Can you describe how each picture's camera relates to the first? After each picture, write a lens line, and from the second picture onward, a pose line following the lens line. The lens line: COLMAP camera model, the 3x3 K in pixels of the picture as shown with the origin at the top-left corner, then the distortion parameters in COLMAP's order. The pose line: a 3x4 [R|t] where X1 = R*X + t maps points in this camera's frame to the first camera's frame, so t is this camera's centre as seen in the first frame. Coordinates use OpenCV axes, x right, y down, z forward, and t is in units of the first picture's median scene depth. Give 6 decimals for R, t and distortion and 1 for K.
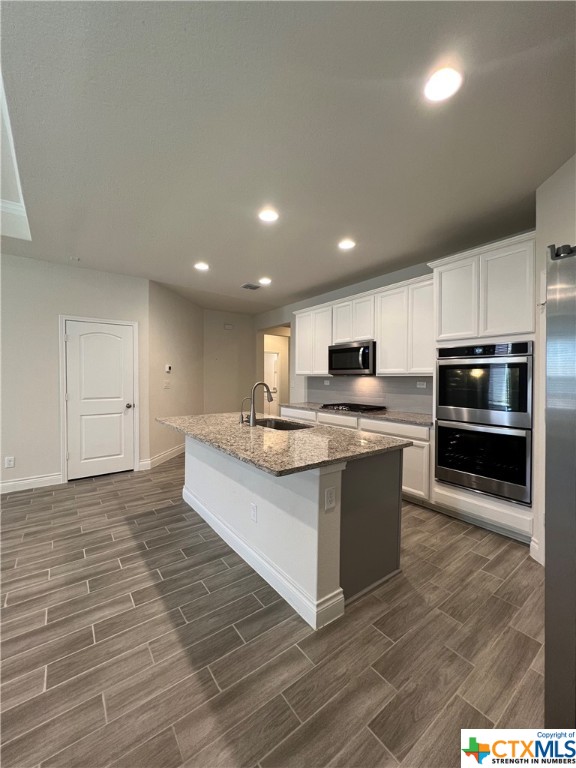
lens RADIAL K [[306.4, 0, 288.0], [0, 306.4, 384.0], [0, 0, 1]] dist [0.000570, 0.000249]
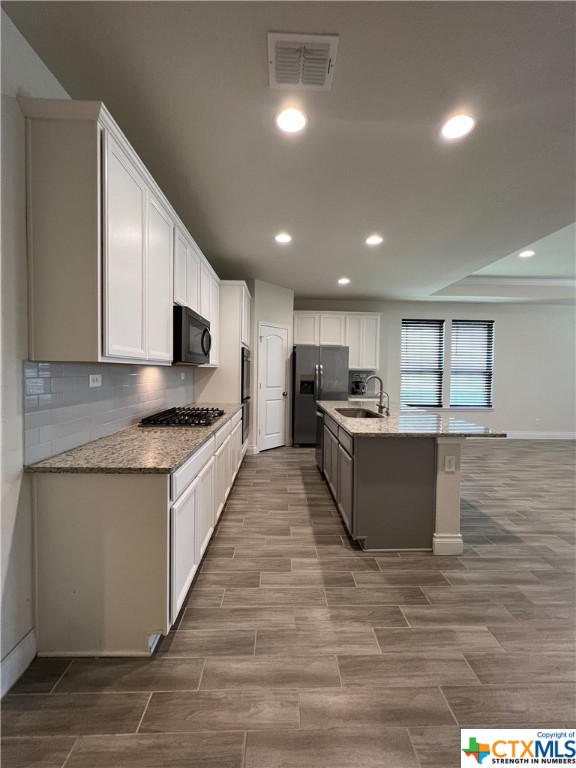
lens RADIAL K [[306.4, 0, 288.0], [0, 306.4, 384.0], [0, 0, 1]] dist [0.000570, 0.000249]
pose [[-0.816022, -0.044193, 0.576329, -0.490138], [-0.007929, 0.997835, 0.065287, -0.050334], [-0.577966, 0.048706, -0.814606, 2.129795]]
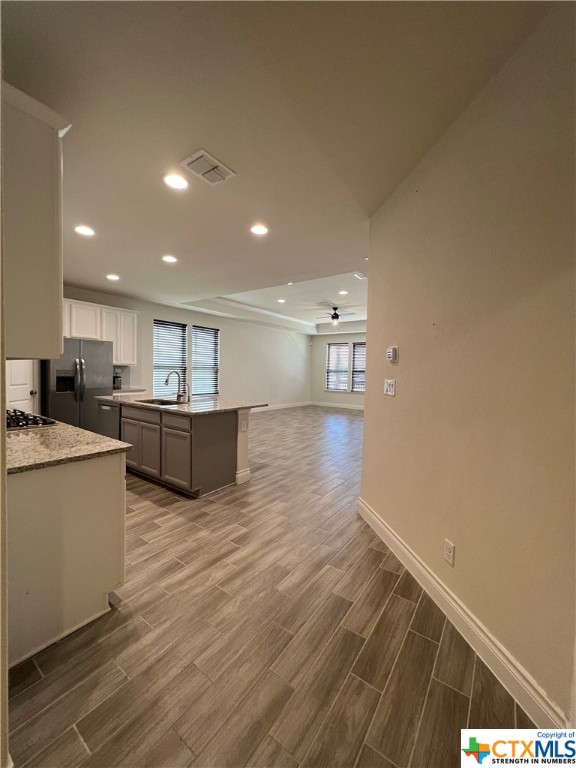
lens RADIAL K [[306.4, 0, 288.0], [0, 306.4, 384.0], [0, 0, 1]] dist [0.000570, 0.000249]
pose [[-0.954671, -0.016242, -0.297220, -0.171189], [-0.036252, 0.997422, 0.061934, -0.054887], [0.295448, 0.069901, -0.952798, 2.517147]]
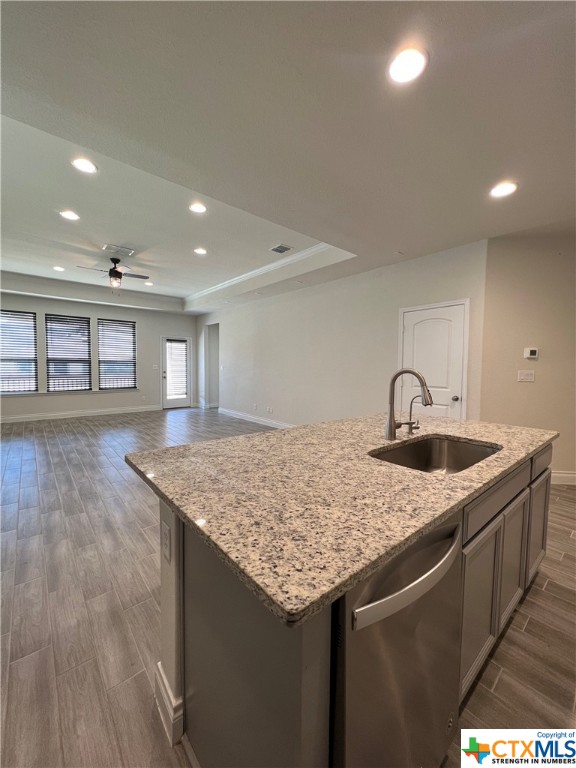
lens RADIAL K [[306.4, 0, 288.0], [0, 306.4, 384.0], [0, 0, 1]] dist [0.000570, 0.000249]
pose [[0.059340, 0.054984, -0.996722, 0.469141], [-0.033168, 0.998039, 0.053082, 0.000049], [0.997687, 0.029910, 0.061047, 0.726123]]
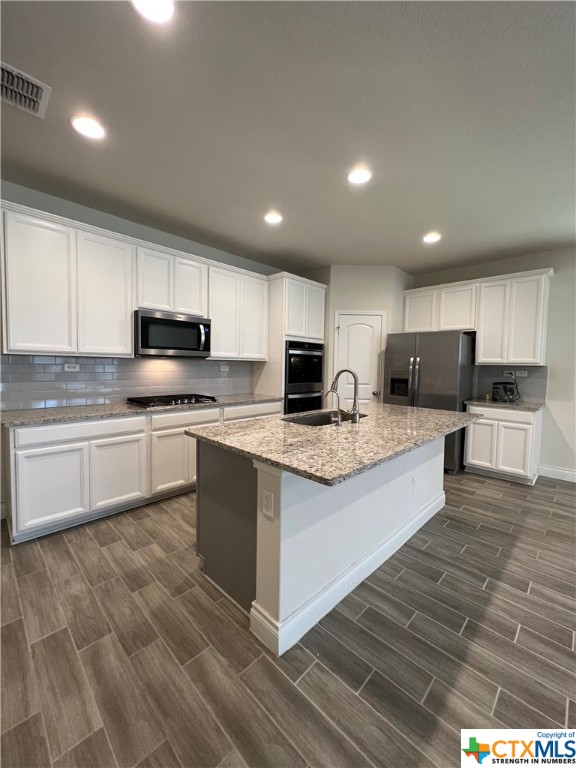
lens RADIAL K [[306.4, 0, 288.0], [0, 306.4, 384.0], [0, 0, 1]] dist [0.000570, 0.000249]
pose [[-0.150034, -0.071373, 0.986101, -0.881234], [0.002750, 0.997357, 0.072606, -0.027870], [-0.988677, 0.013605, -0.149441, 1.271168]]
